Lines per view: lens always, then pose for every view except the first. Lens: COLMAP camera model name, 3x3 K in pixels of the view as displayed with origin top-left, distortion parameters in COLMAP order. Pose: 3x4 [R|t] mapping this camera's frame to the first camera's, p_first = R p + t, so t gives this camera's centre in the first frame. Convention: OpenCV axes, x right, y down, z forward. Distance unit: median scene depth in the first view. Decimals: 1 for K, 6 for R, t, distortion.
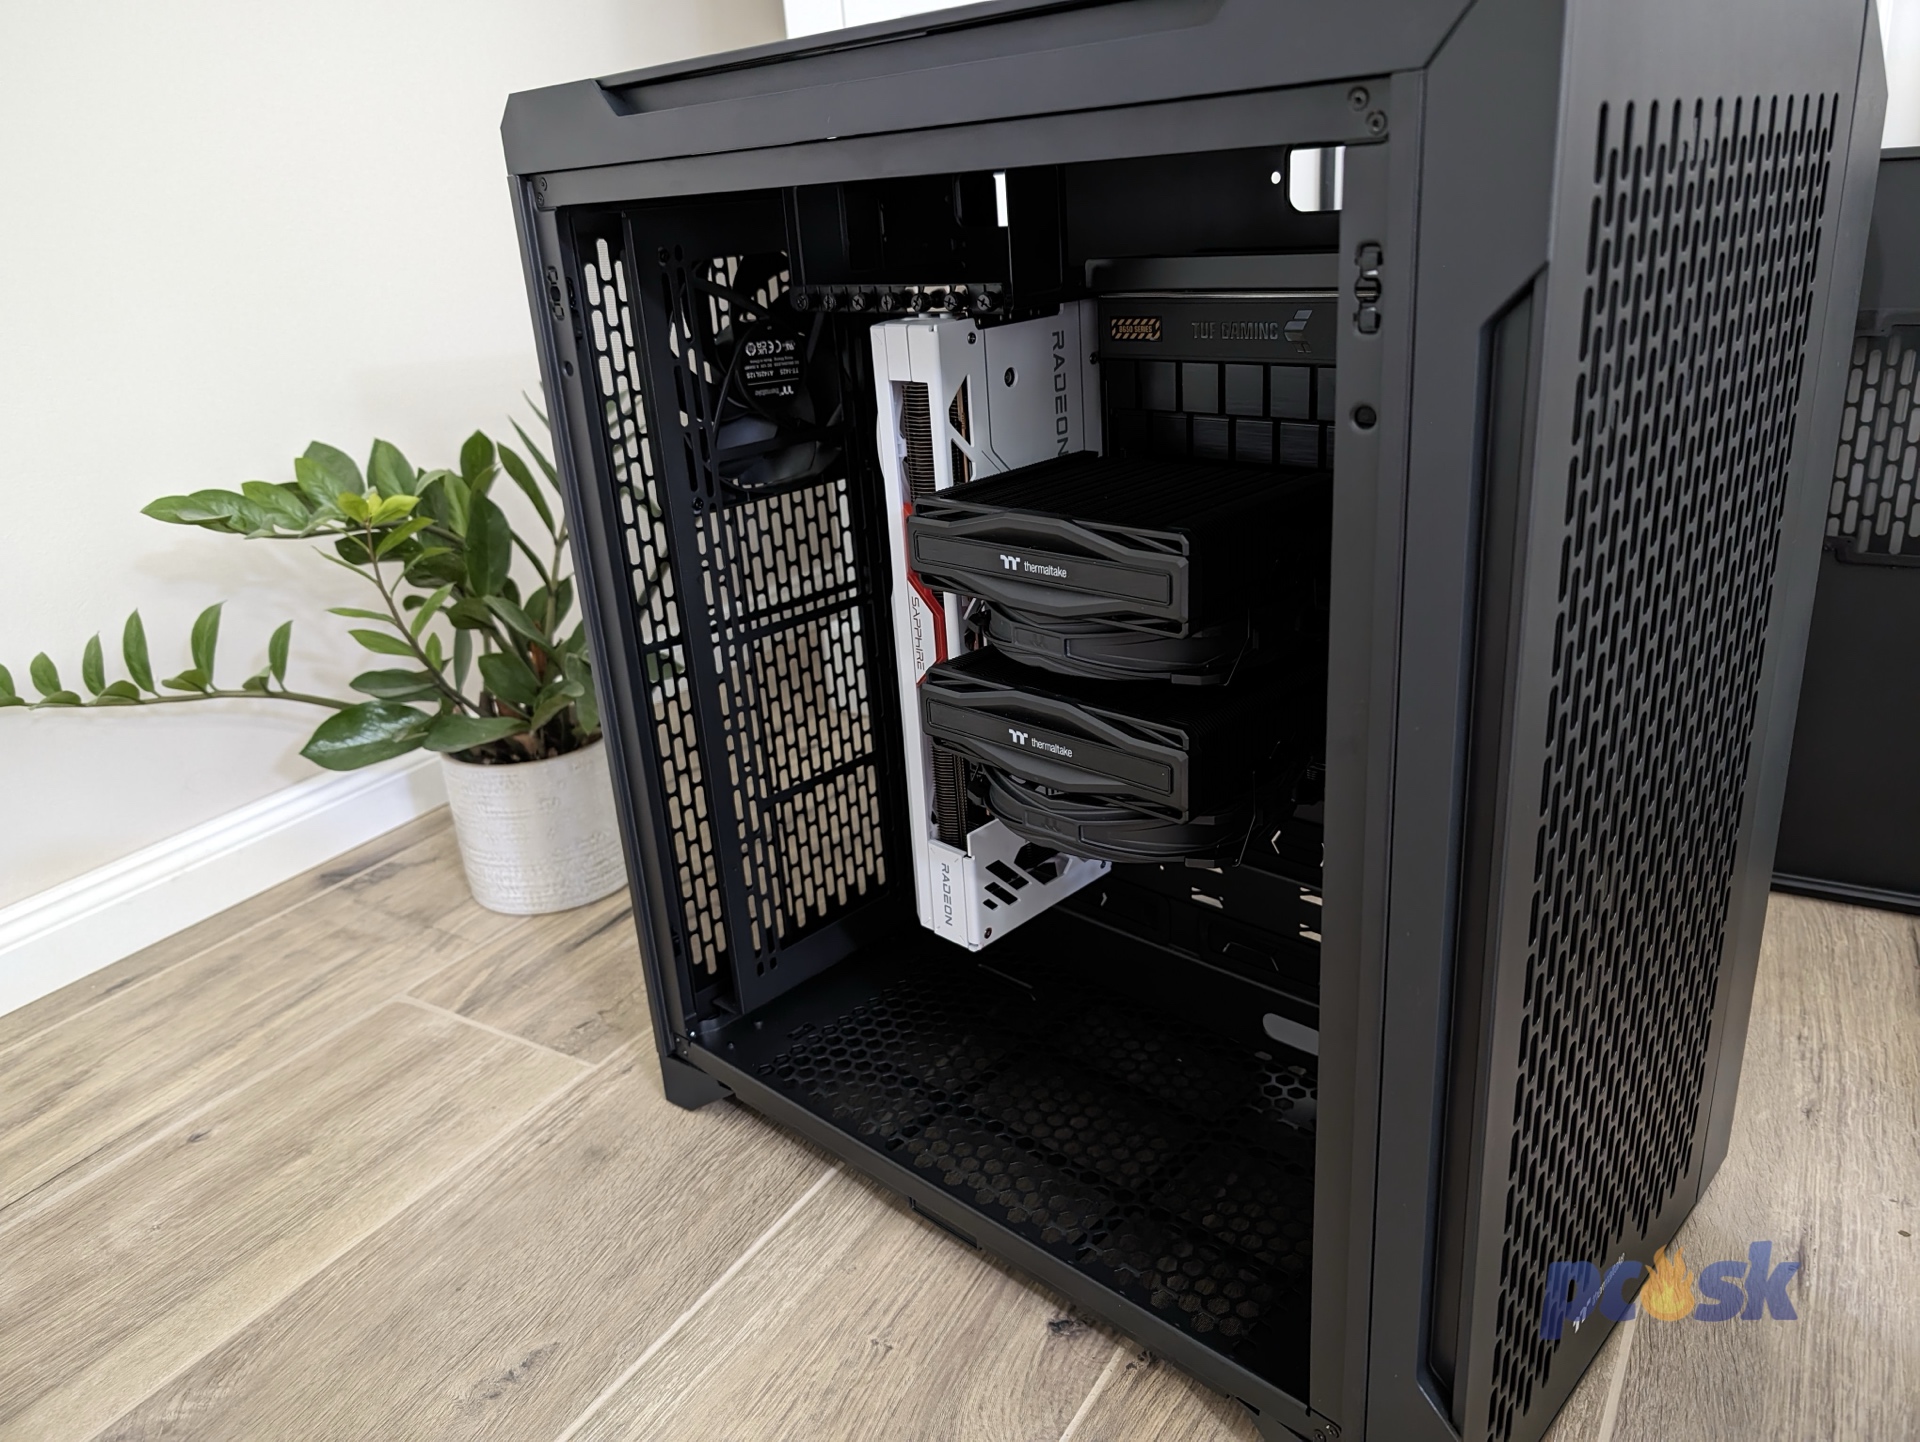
lens RADIAL K [[1412.7, 0, 949.7], [0, 1412.7, 726.3], [0, 0, 1]] dist [0.013140, -0.009967]
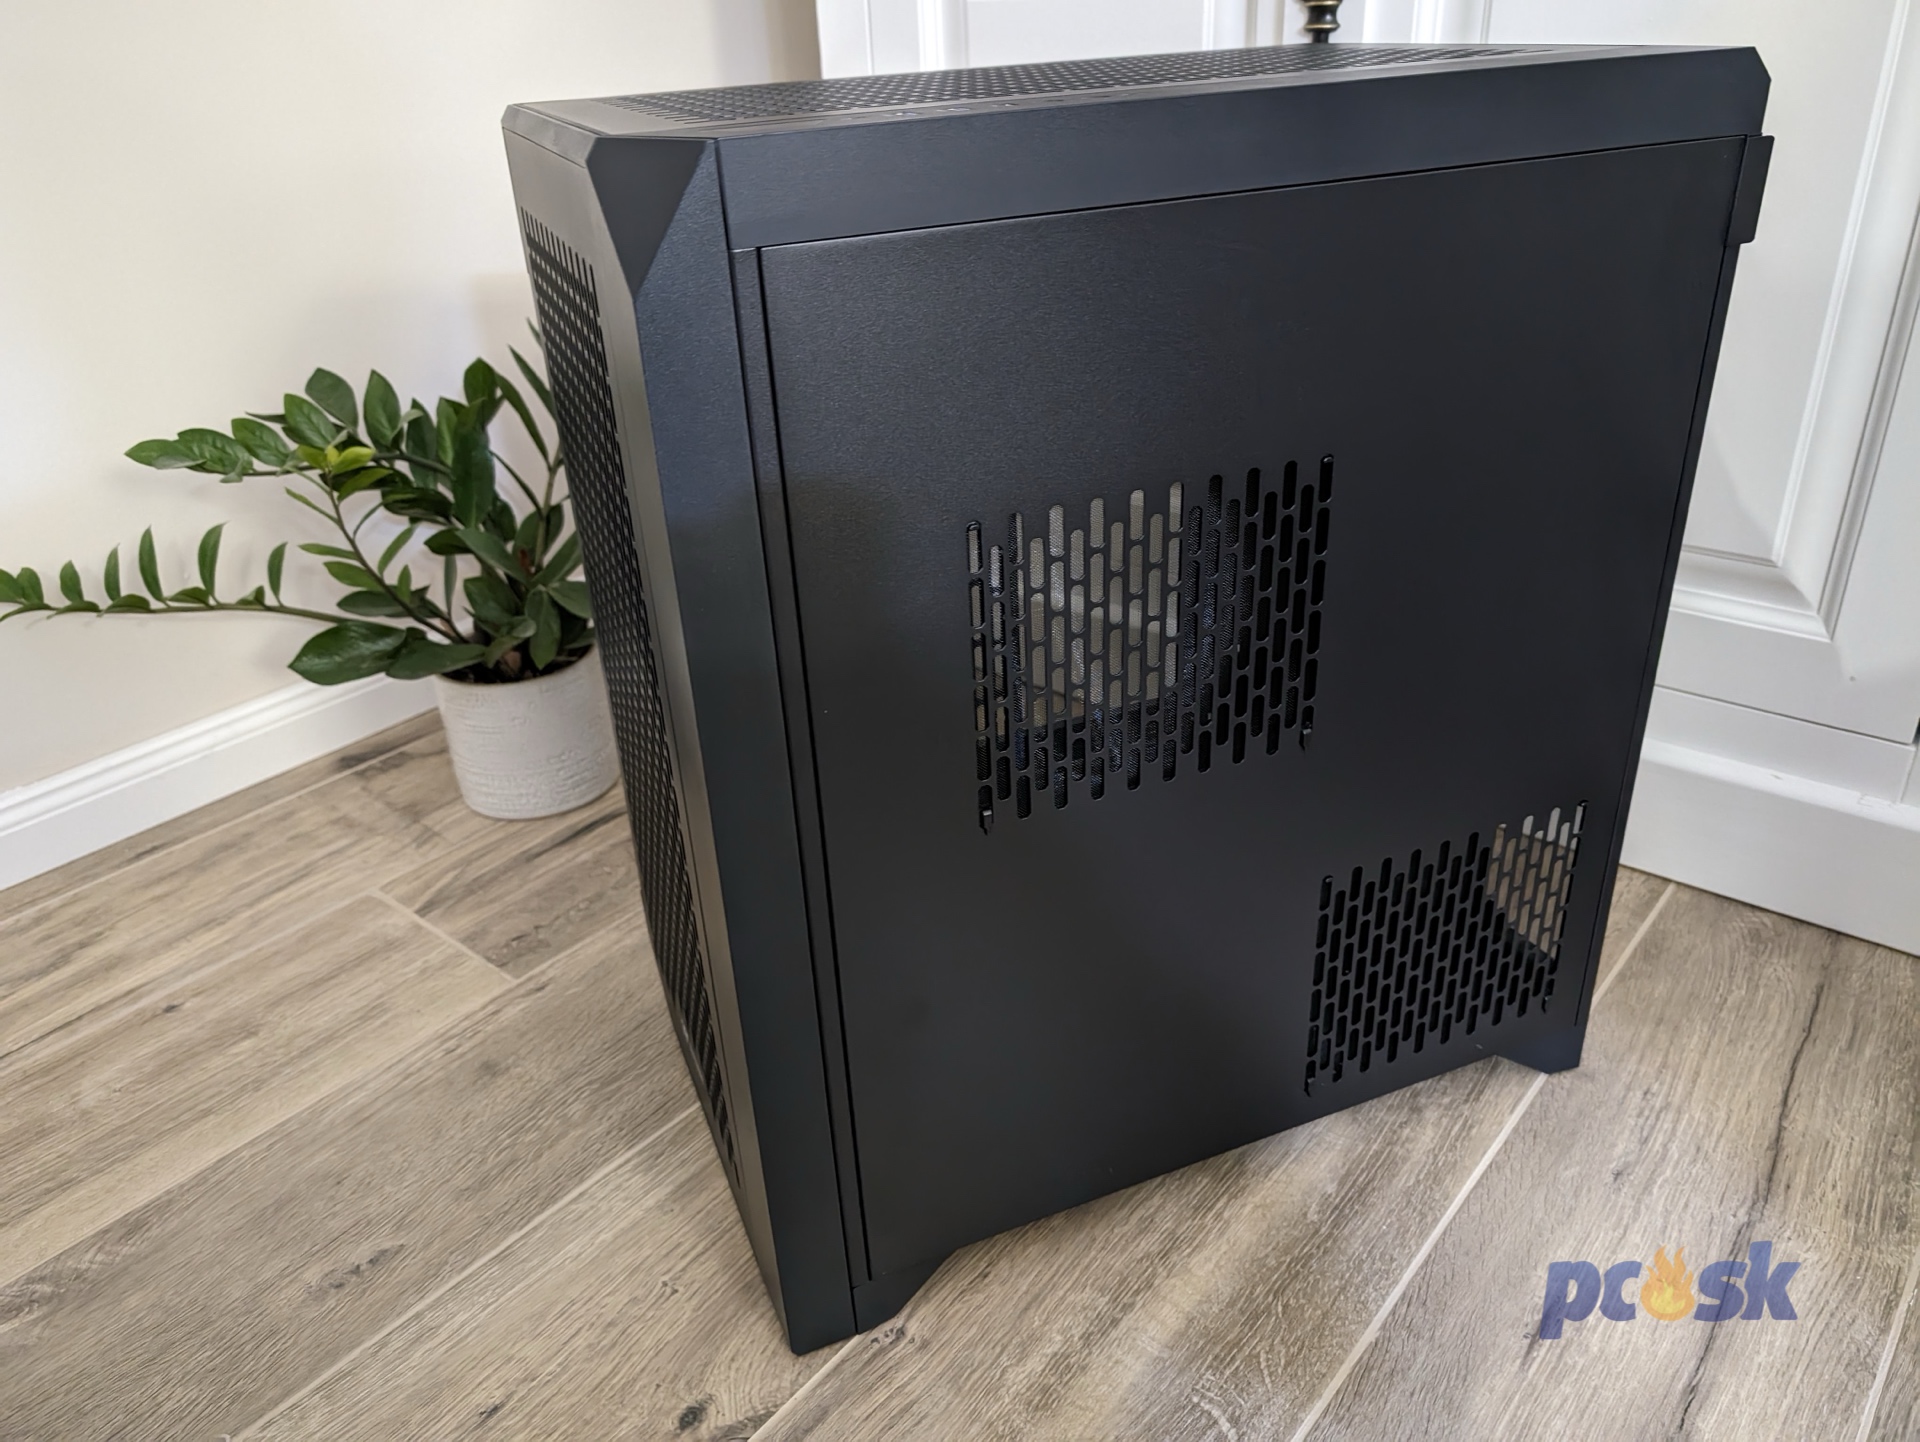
lens RADIAL K [[1412.7, 0, 942.1], [0, 1412.7, 720.0], [0, 0, 1]] dist [0.013140, -0.009967]
pose [[0.988351, 0.085801, -0.125701, 0.202060], [-0.070497, 0.990082, 0.121519, -0.120140], [0.134880, -0.111242, 0.984598, -0.018323]]
